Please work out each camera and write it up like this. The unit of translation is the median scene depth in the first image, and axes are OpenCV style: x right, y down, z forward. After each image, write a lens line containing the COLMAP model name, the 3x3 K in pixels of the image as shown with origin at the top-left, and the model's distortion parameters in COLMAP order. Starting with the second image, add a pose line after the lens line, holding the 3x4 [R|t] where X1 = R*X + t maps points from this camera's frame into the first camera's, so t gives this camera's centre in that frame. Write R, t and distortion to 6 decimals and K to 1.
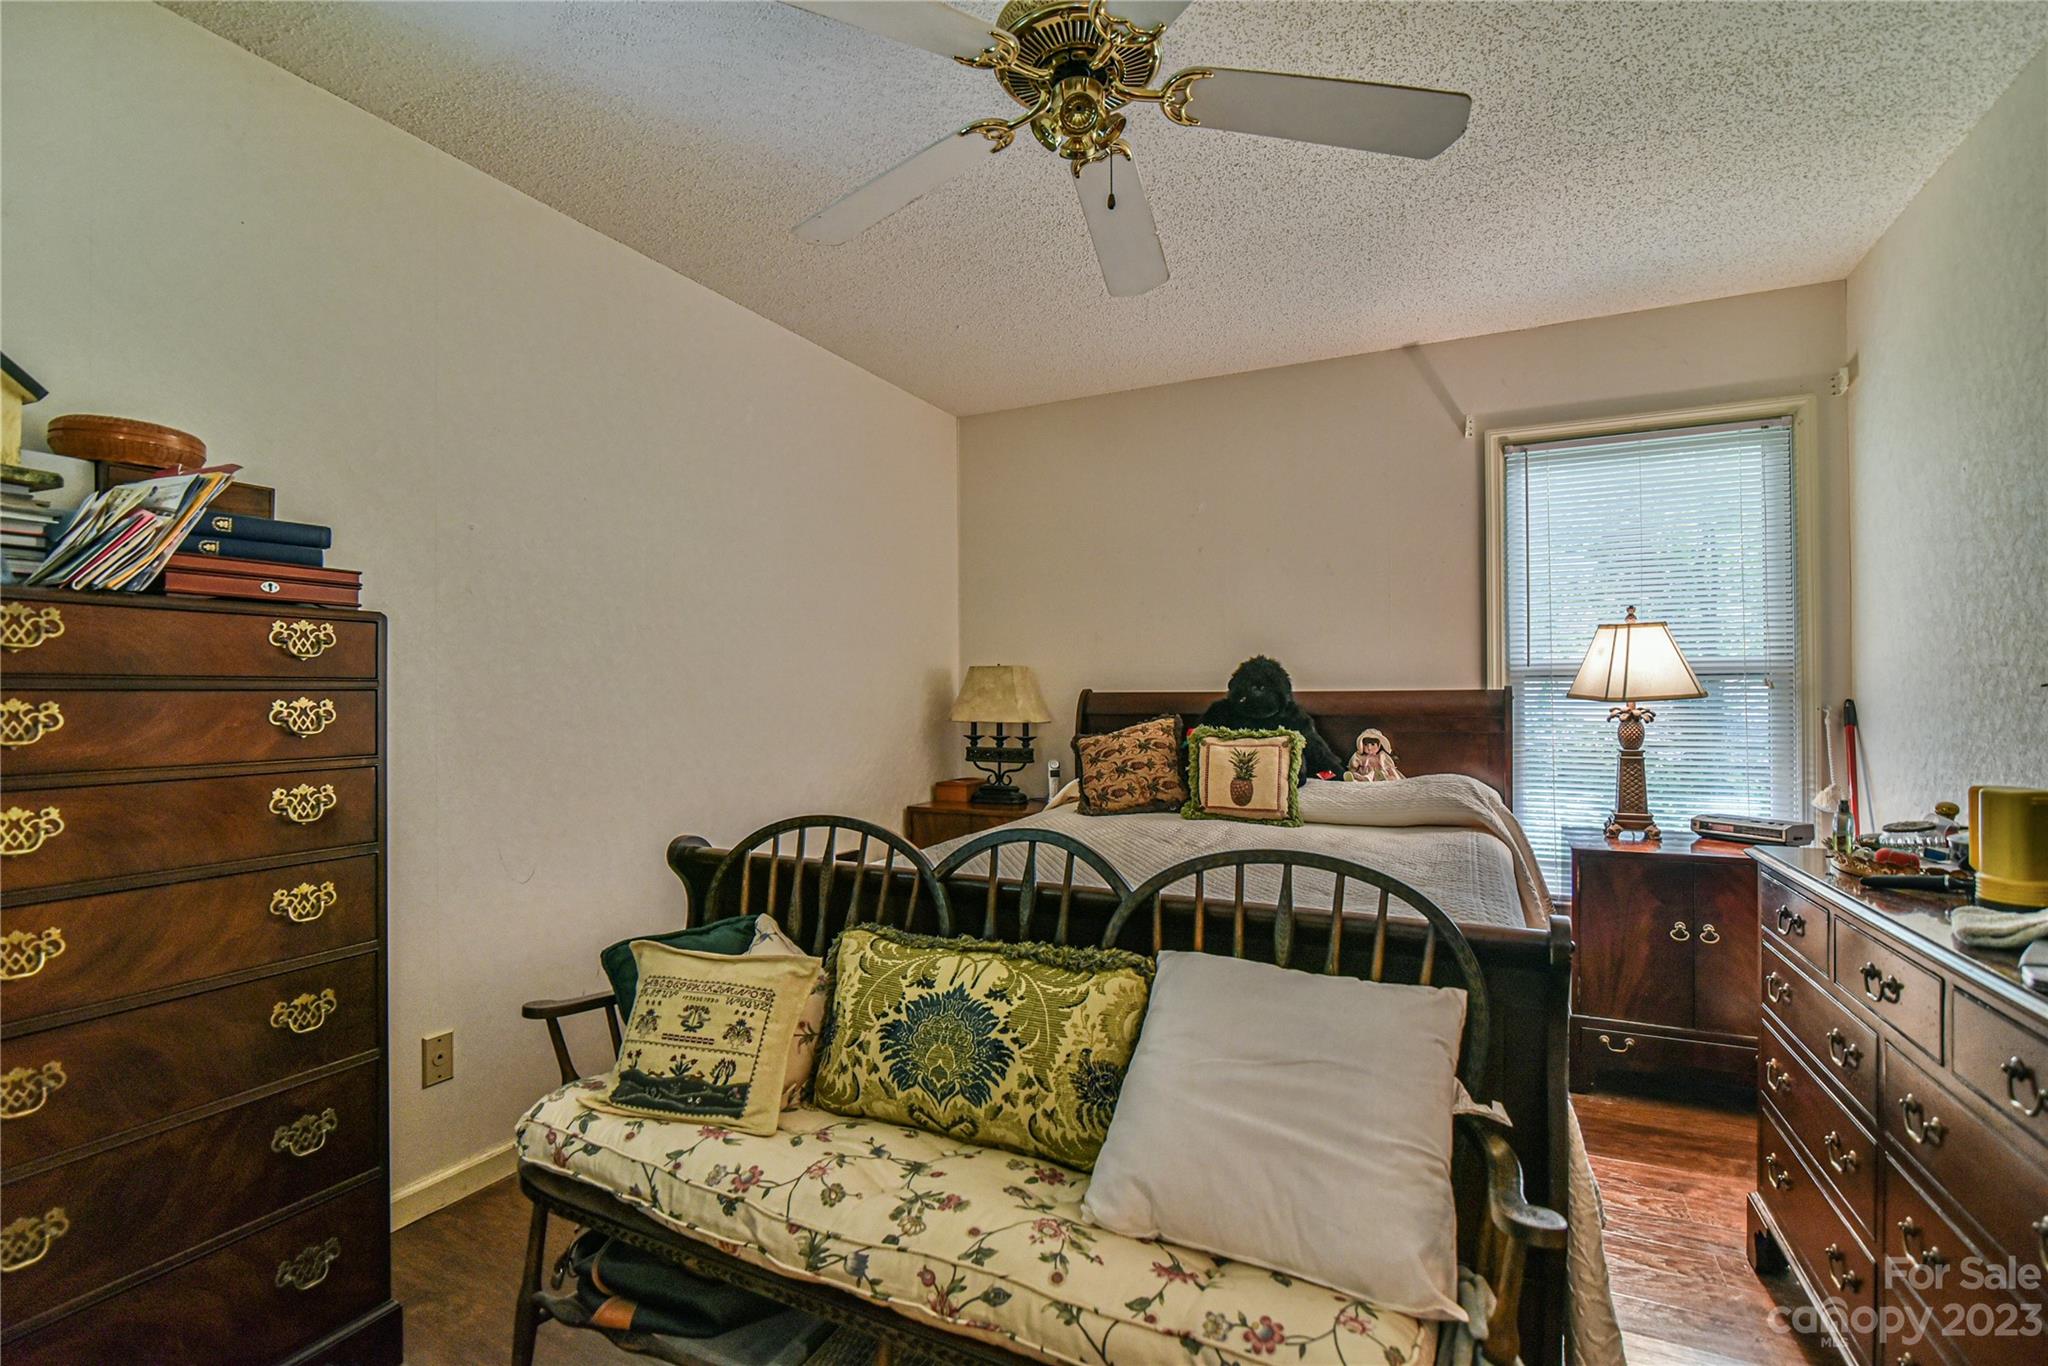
lens RADIAL K [[945.0, 0, 1028.0], [0, 945.0, 702.3], [0, 0, 1]] dist [-0.017962, 0.000226]
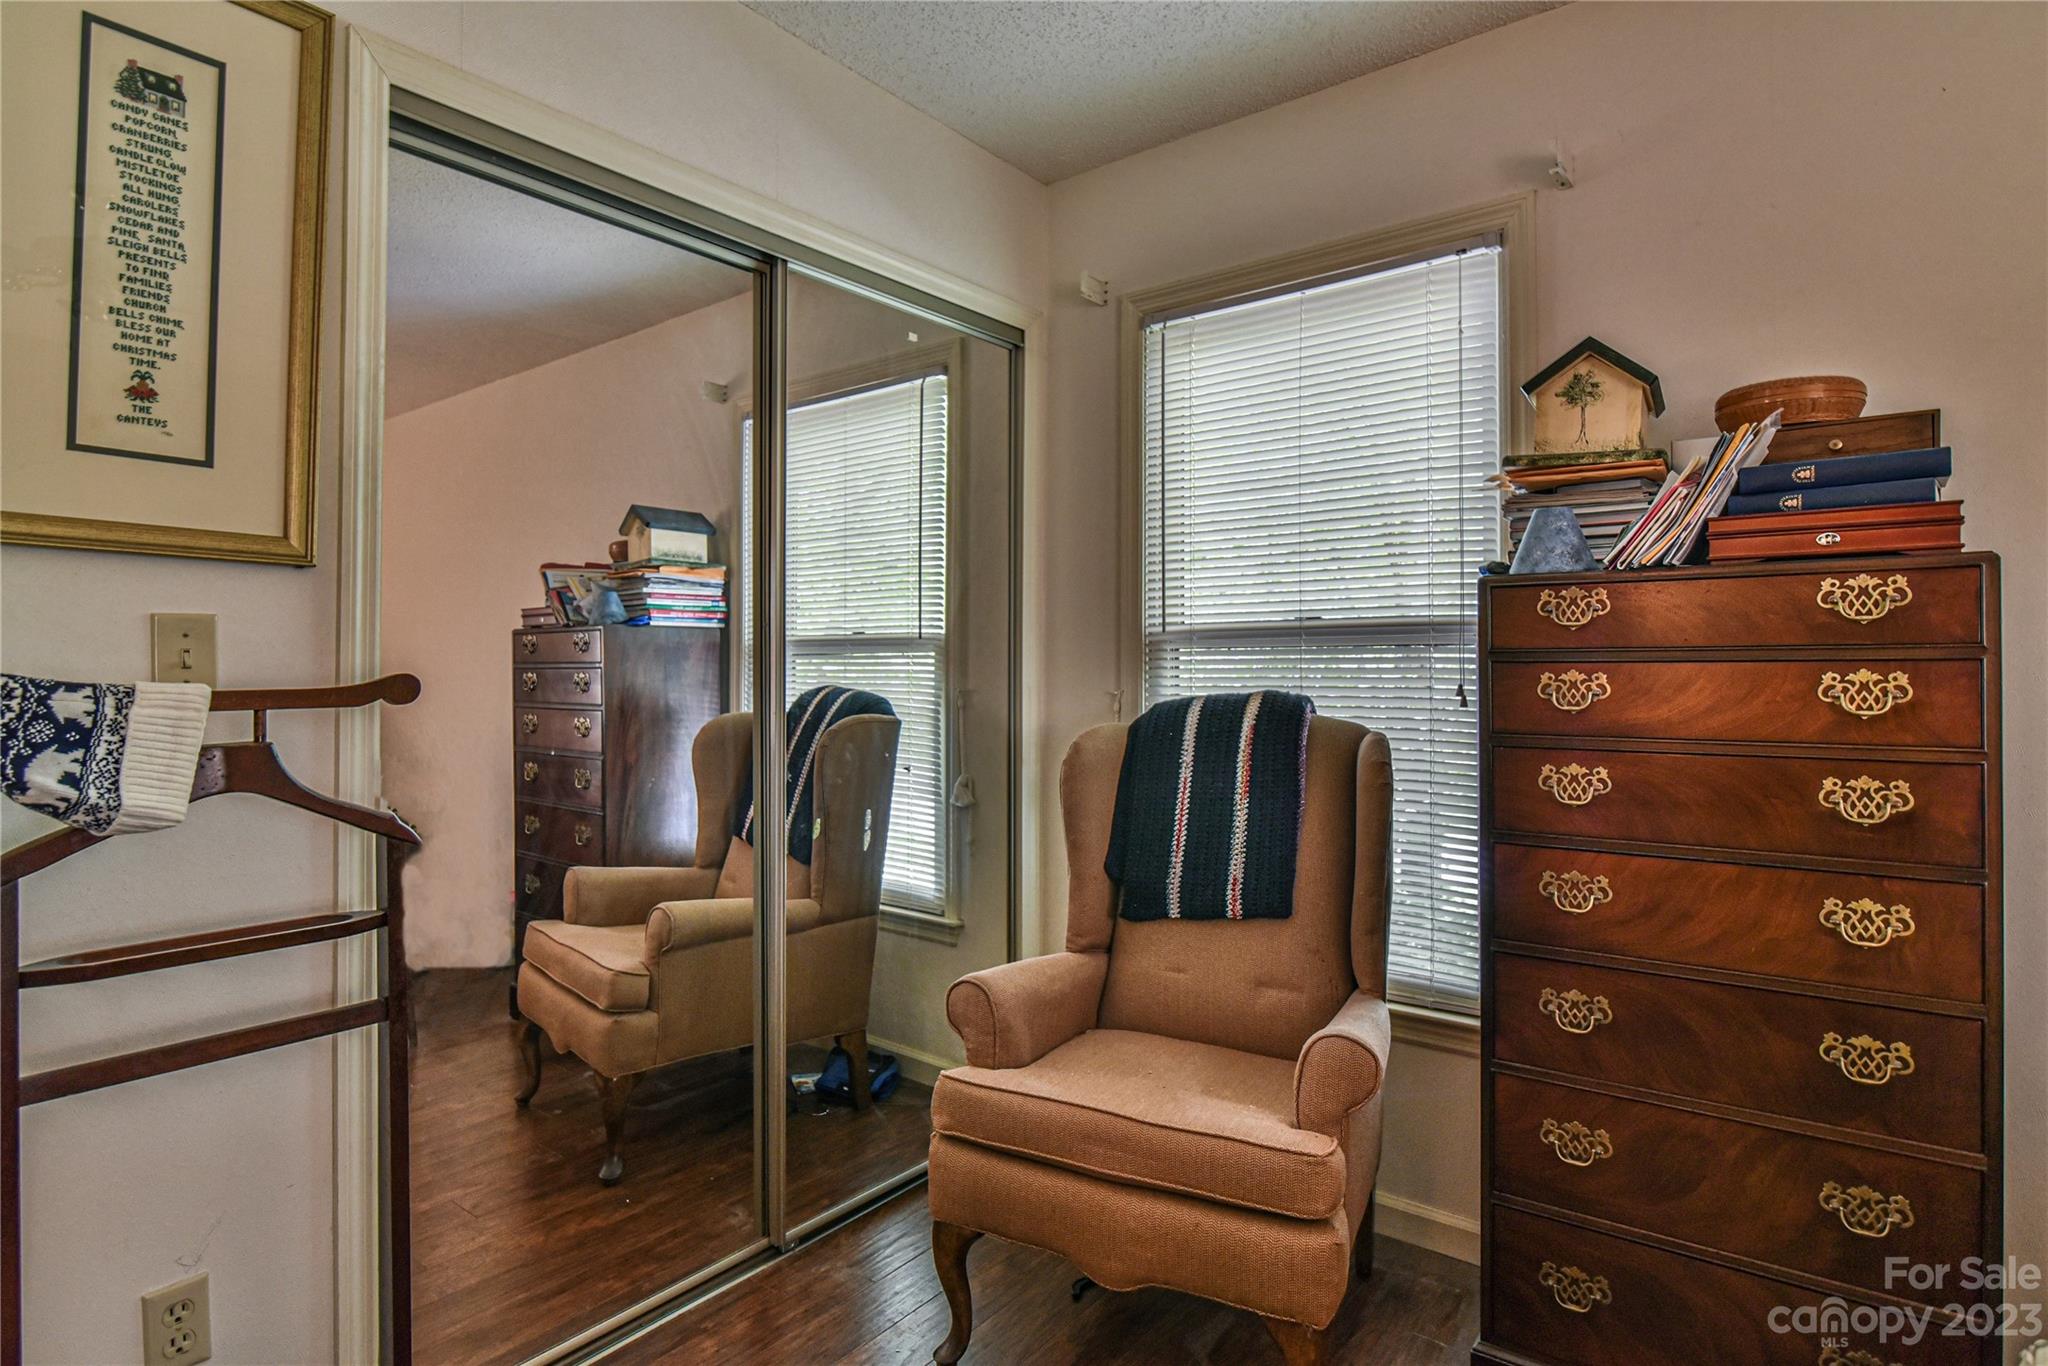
lens RADIAL K [[1081.5, 0, 1026.6], [0, 1081.5, 666.7], [0, 0, 1]] dist [-0.002399, -0.000324]
pose [[-0.214956, -0.000960, -0.976623, 0.301514], [-0.007873, 0.999969, 0.000750, -0.002492], [0.976592, 0.007851, -0.214957, 0.497746]]
